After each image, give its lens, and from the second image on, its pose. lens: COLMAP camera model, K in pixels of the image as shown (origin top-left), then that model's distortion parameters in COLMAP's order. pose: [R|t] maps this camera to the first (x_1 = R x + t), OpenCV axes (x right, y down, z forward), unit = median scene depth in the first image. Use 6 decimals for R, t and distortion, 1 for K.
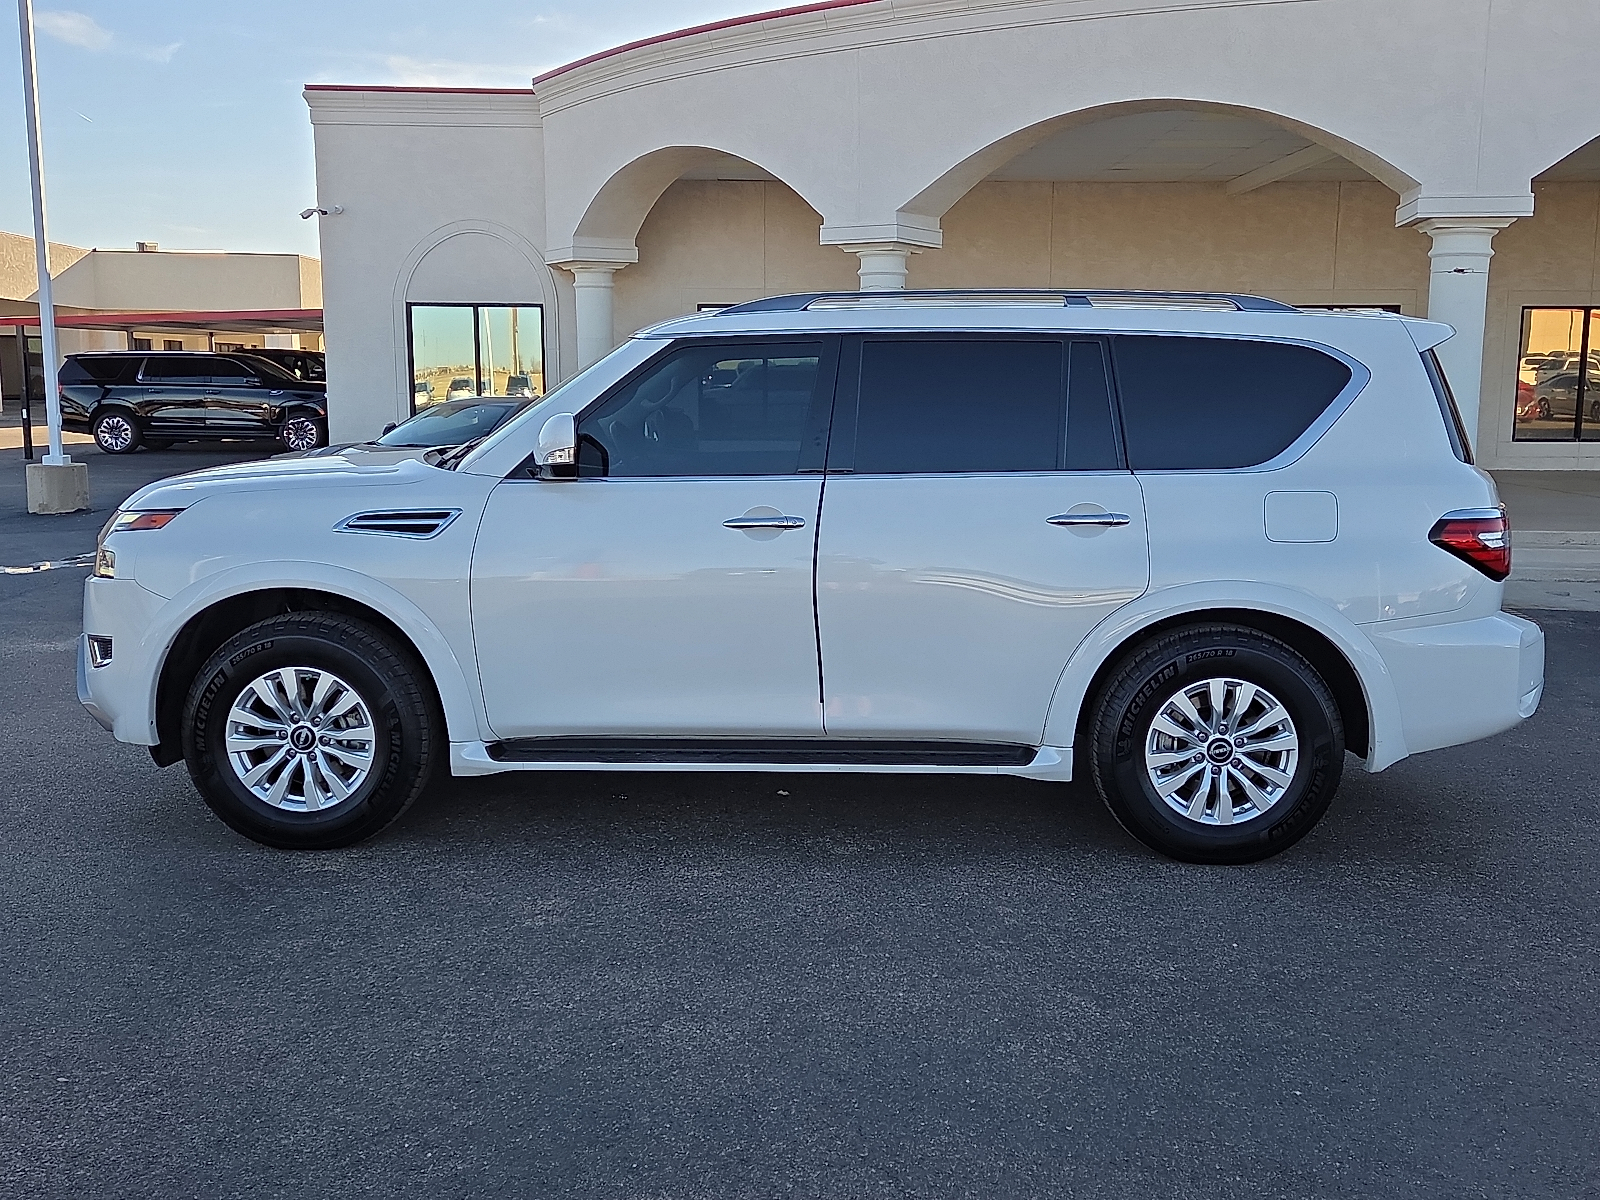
lens RADIAL K [[1520.1, 0, 800.0], [0, 1520.1, 600.0], [0, 0, 1]] dist [0.082616, -0.006405]
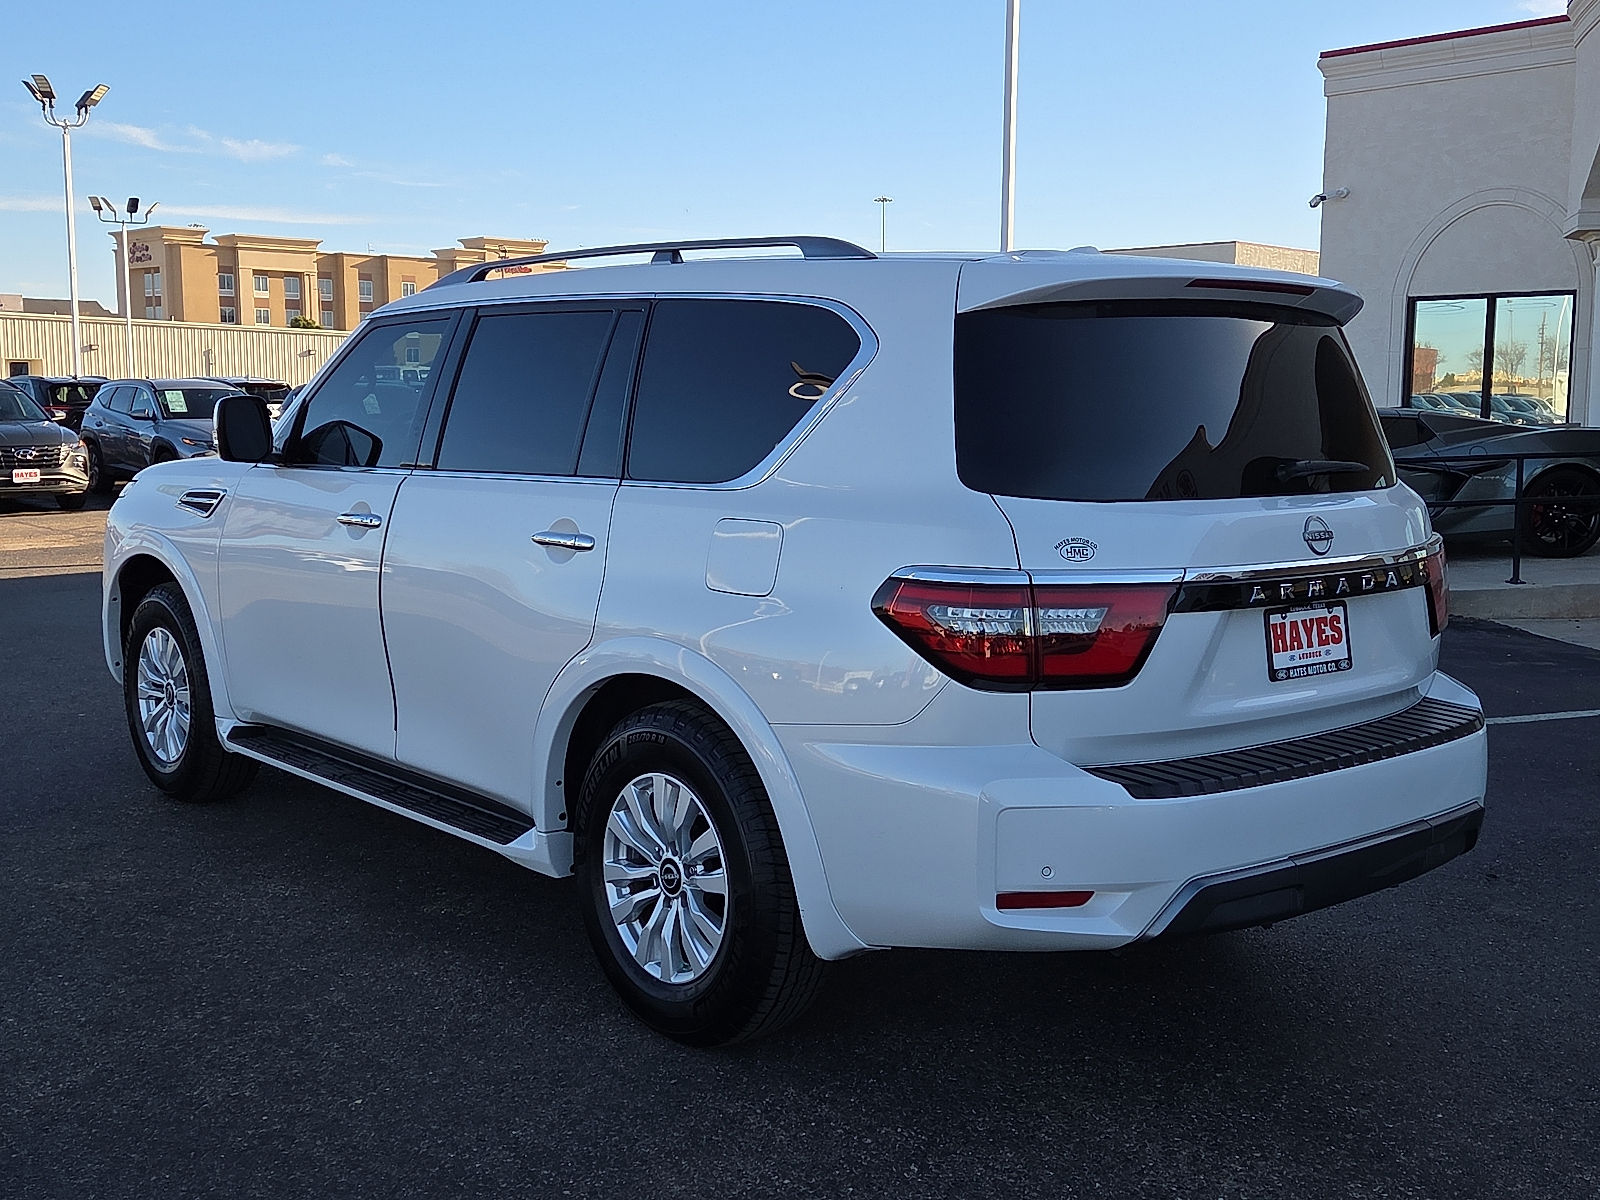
lens RADIAL K [[1752.0, 0, 800.0], [0, 1752.0, 600.0], [0, 0, 1]] dist [0.154012, -0.242959]
pose [[0.659905, 0.089654, -0.745981, 0.271020], [-0.113576, 0.993349, 0.018912, -0.015366], [0.742715, 0.072246, 0.665699, 0.145030]]
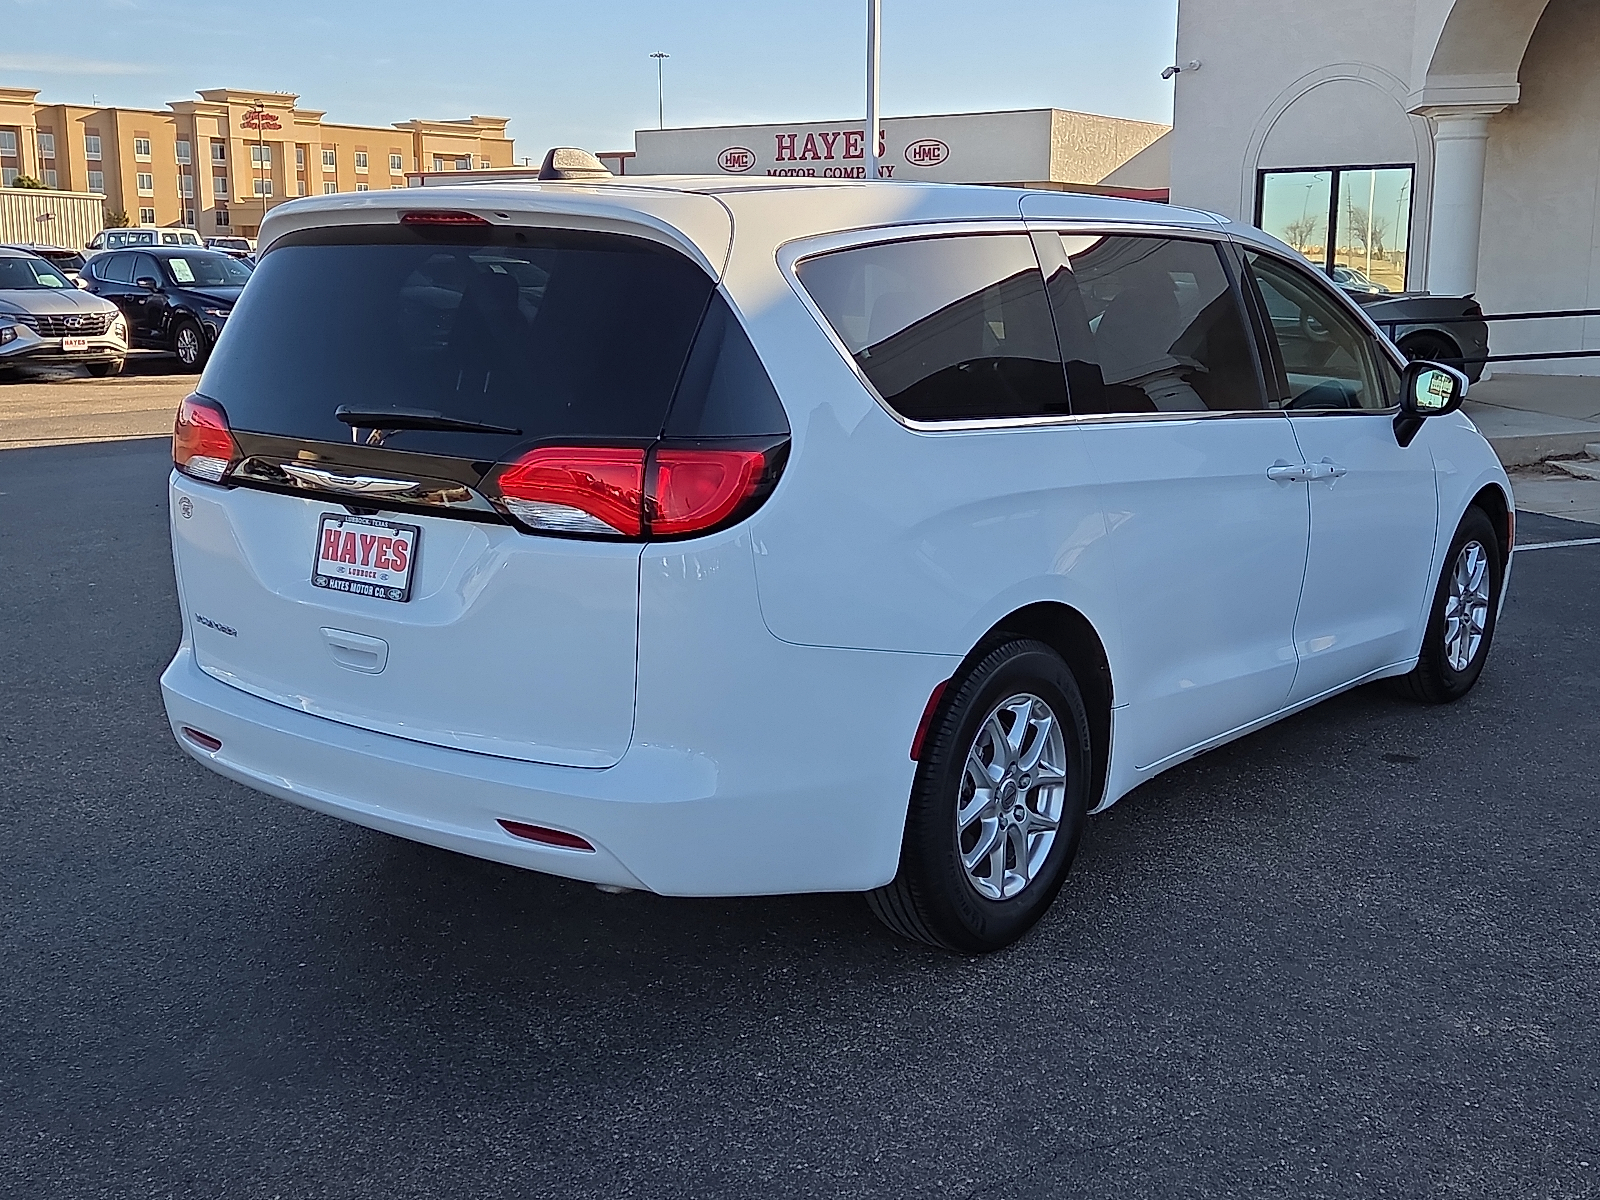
lens RADIAL K [[1831.1, 0, 800.0], [0, 1831.1, 600.0], [0, 0, 1]] dist [0.066805, -0.018265]
pose [[0.748149, 0.121918, -0.652234, 0.265449], [-0.100483, 0.992455, 0.070253, -0.004169], [0.655879, 0.012978, 0.754755, 0.071405]]
